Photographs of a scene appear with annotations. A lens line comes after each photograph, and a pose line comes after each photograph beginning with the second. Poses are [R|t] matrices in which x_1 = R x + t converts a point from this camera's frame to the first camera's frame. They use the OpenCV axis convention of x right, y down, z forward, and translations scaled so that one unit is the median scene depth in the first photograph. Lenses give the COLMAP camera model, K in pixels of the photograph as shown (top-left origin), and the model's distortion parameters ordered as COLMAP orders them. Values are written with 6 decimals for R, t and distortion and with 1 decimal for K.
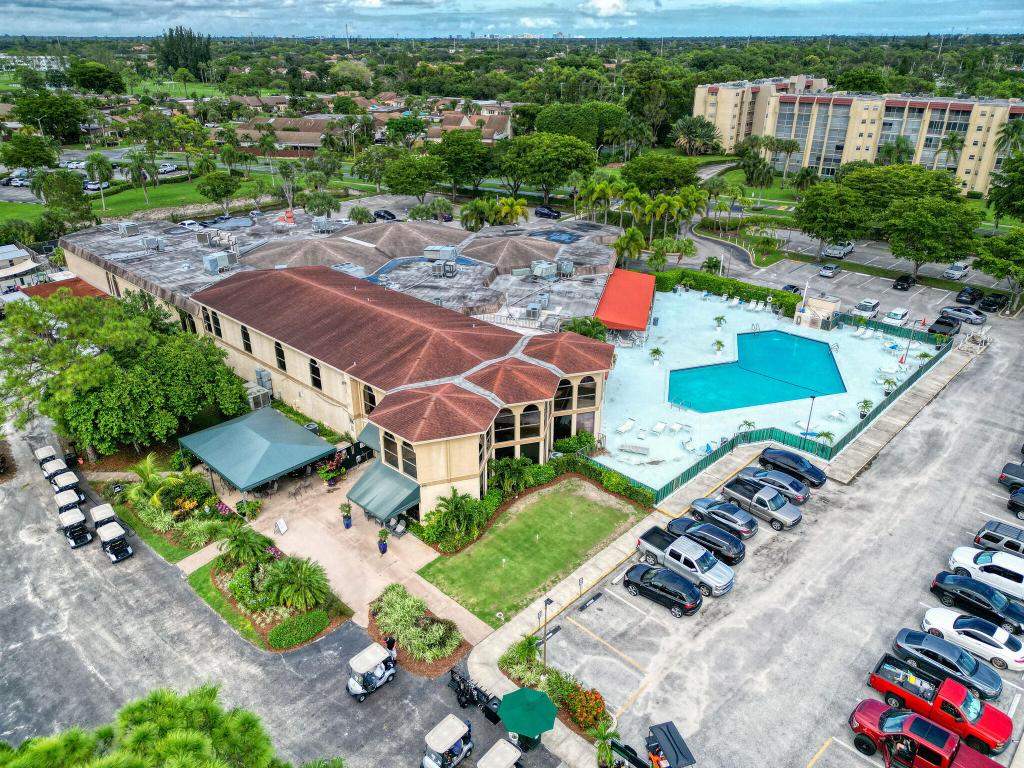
lens RADIAL K [[720.3, 0, 512.0], [0, 720.3, 384.0], [0, 0, 1]] dist [0.039658, -0.005989]
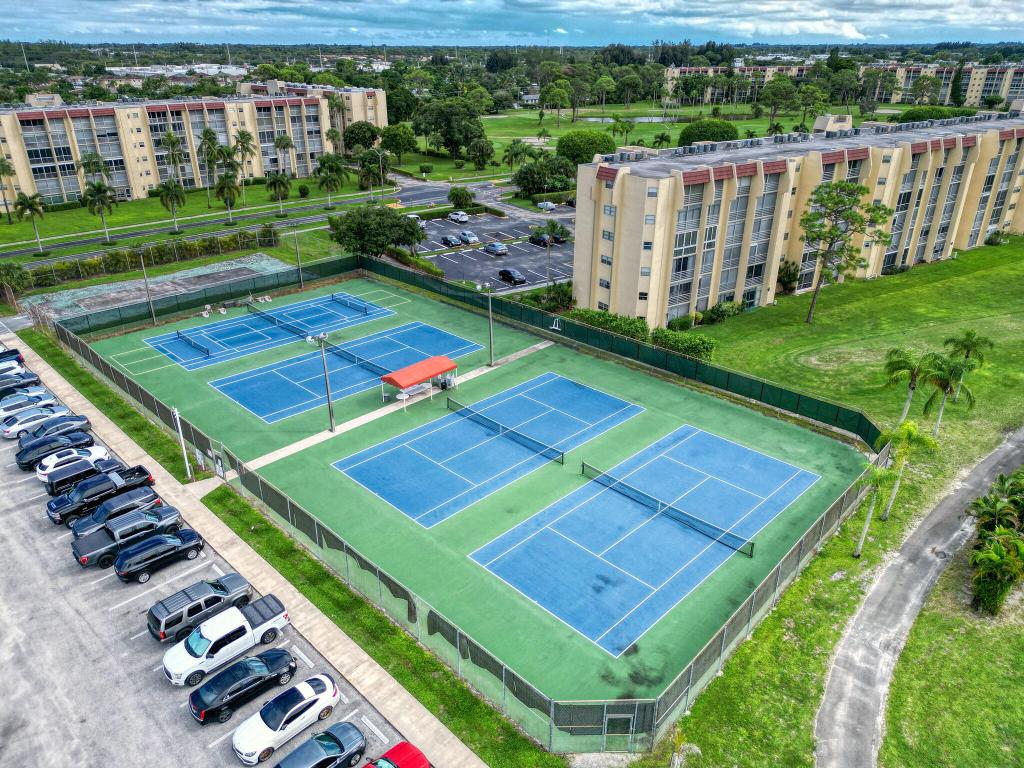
lens RADIAL K [[720.3, 0, 512.0], [0, 720.3, 384.0], [0, 0, 1]] dist [0.039658, -0.005989]
pose [[0.017144, -0.423684, 0.905648, 0.016806], [0.435093, 0.818685, 0.374764, -0.107432], [-0.900222, 0.387616, 0.198377, 0.267166]]
